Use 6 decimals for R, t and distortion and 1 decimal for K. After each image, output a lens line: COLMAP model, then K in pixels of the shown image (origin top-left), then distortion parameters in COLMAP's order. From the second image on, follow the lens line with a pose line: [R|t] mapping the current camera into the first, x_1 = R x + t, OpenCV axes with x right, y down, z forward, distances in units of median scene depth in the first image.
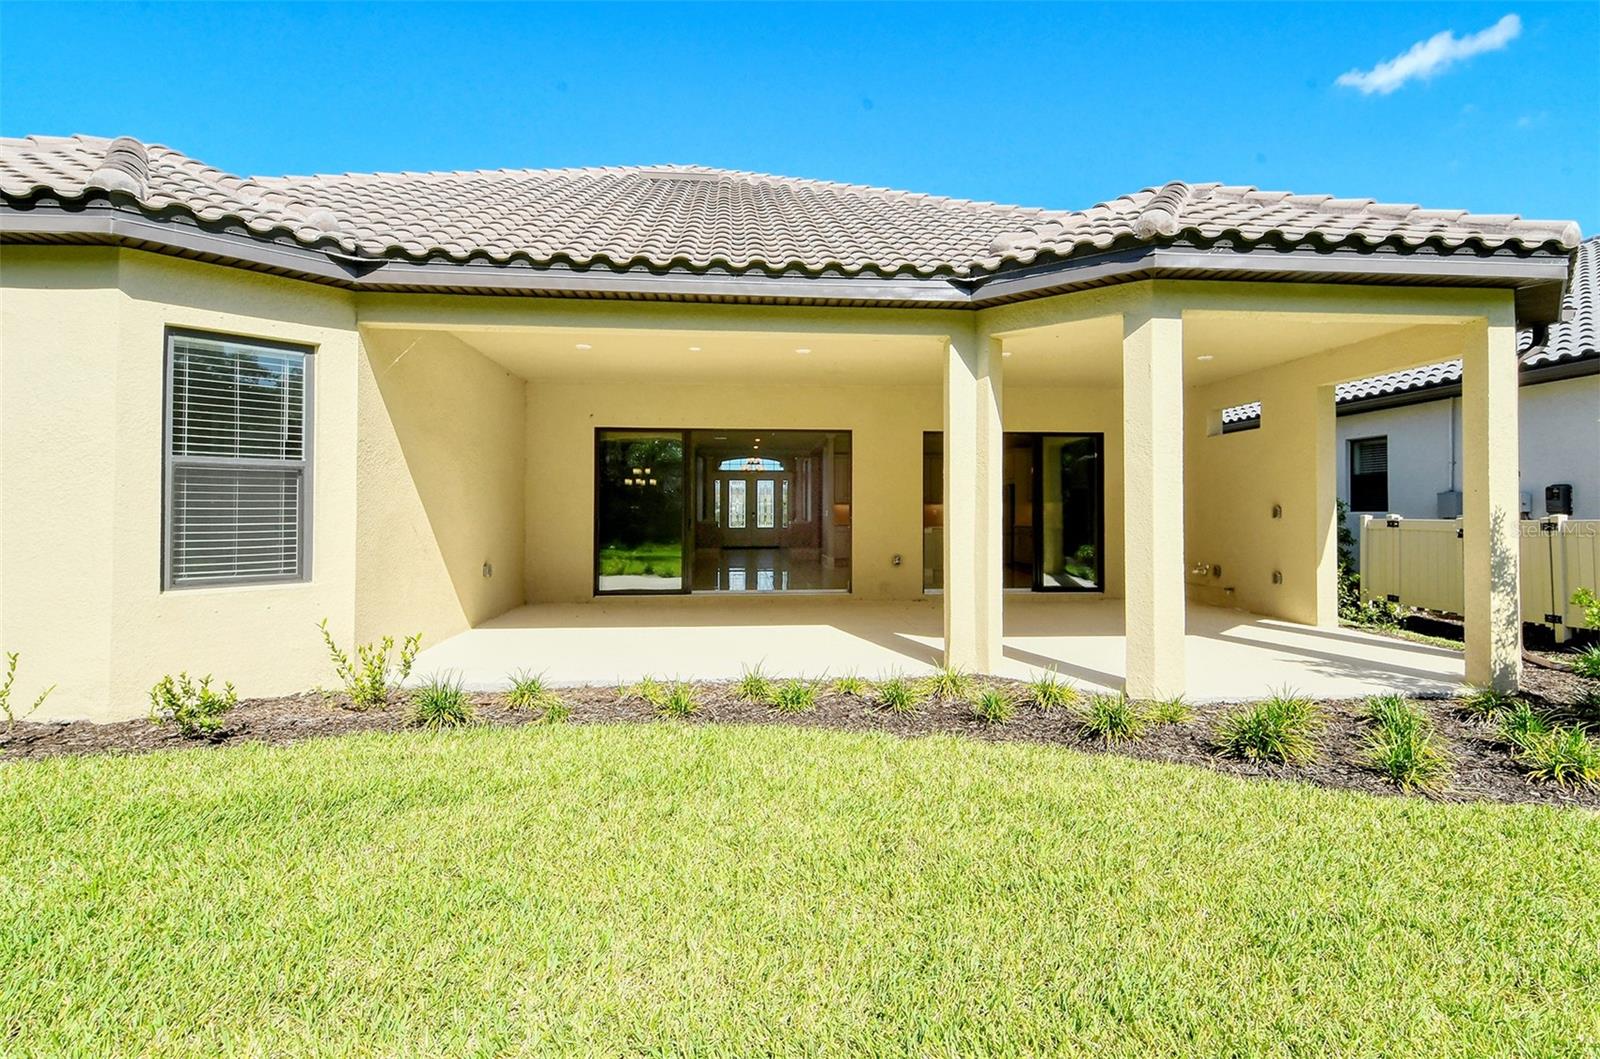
lens RADIAL K [[856.9, 0, 813.3], [0, 856.9, 519.6], [0, 0, 1]] dist [0.021848, -0.010282]
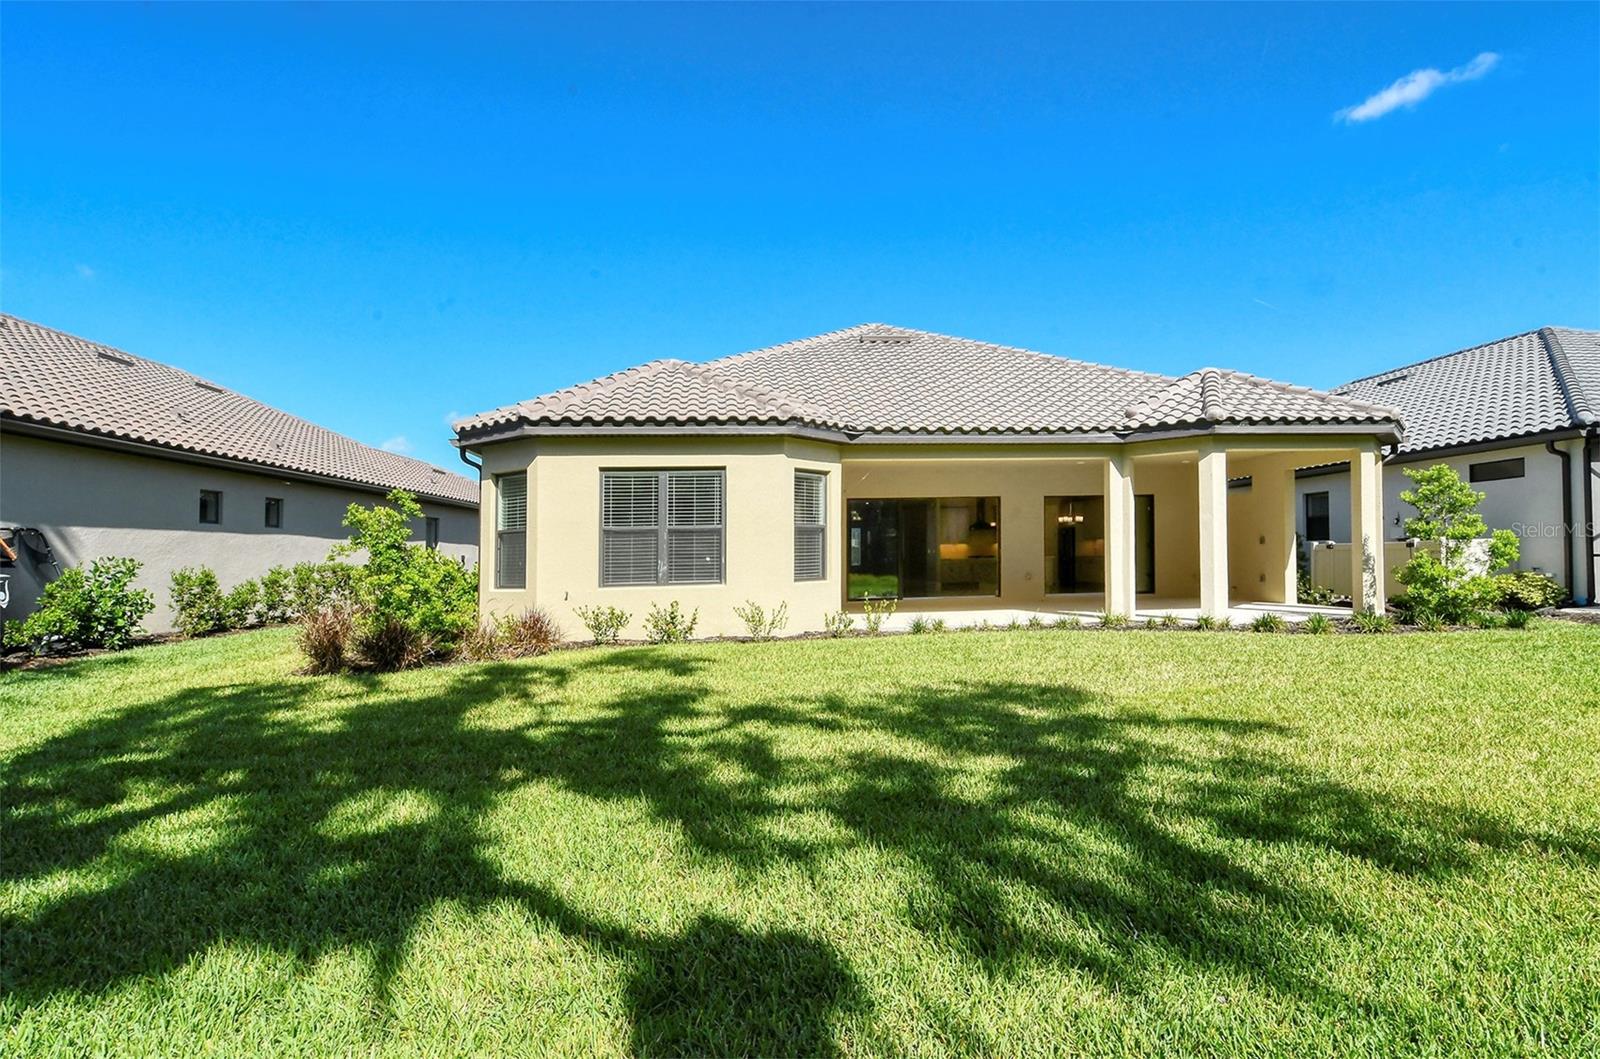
lens RADIAL K [[856.9, 0, 799.8], [0, 856.9, 588.1], [0, 0, 1]] dist [0.021848, -0.010282]
pose [[0.999531, -0.023800, 0.019290, -0.663434], [0.023310, 0.999410, 0.025227, 0.032570], [-0.019879, -0.024766, 0.999496, -1.112989]]
